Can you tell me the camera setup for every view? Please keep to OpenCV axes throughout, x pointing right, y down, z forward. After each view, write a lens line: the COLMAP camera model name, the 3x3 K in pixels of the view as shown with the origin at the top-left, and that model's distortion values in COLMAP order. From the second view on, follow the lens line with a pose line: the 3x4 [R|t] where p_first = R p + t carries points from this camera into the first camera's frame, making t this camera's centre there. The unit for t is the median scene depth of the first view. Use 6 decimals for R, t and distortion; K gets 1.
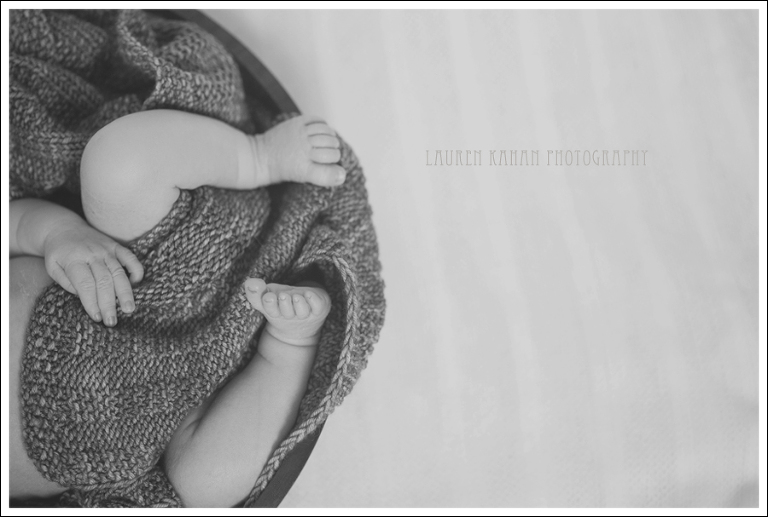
lens RADIAL K [[2126.6, 0, 385.6], [0, 2126.6, 258.8], [0, 0, 1]] dist [-0.216928, 0.000000]
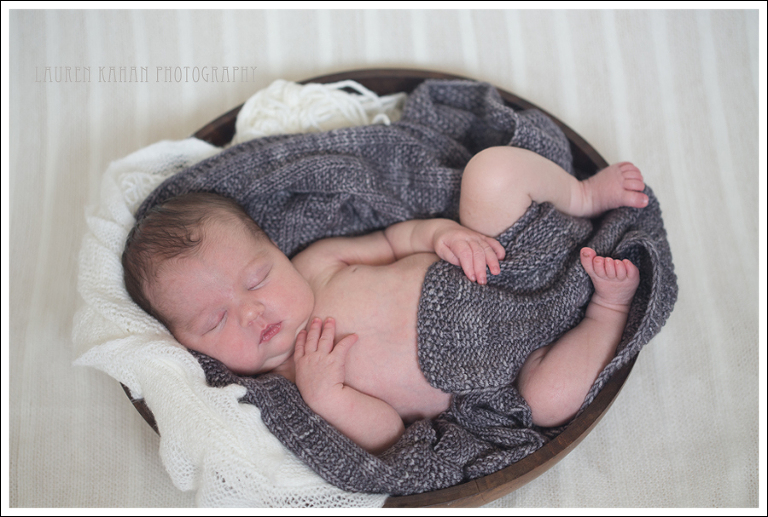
lens RADIAL K [[2126.6, 0, 383.1], [0, 2126.6, 257.9], [0, 0, 1]] dist [-0.216928, 0.000000]
pose [[0.995665, 0.008271, -0.092646, -0.064867], [-0.034921, 0.956415, -0.289916, 0.418337], [0.086210, 0.291895, 0.952557, -0.339150]]
